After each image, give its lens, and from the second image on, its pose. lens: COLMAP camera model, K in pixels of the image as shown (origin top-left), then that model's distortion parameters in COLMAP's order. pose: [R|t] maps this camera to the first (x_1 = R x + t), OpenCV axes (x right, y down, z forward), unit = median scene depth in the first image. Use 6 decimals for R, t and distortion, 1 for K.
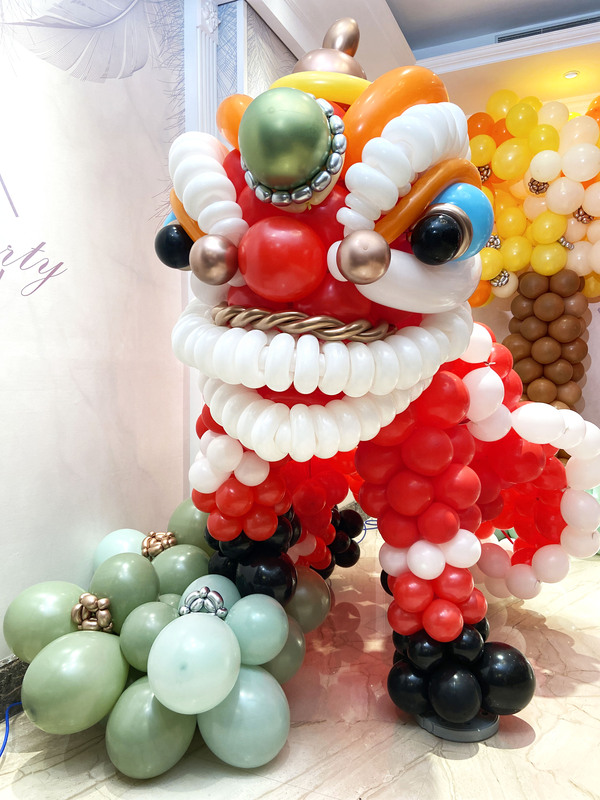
lens RADIAL K [[613.1, 0, 300.0], [0, 613.1, 400.0], [0, 0, 1]] dist [0.125347, -0.155632]
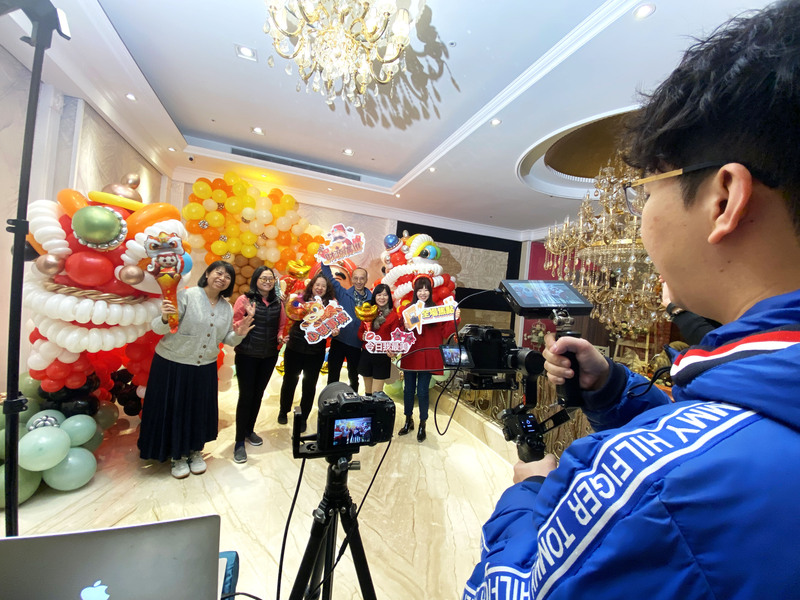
lens RADIAL K [[322.7, 0, 410.8], [0, 322.7, 298.4], [0, 0, 1]] dist [-0.001184, -0.016543]
pose [[0.708655, 0.071508, 0.701922, -0.001748], [-0.073065, 0.996940, -0.027797, -0.163868], [-0.701762, -0.031588, 0.711711, -0.709623]]
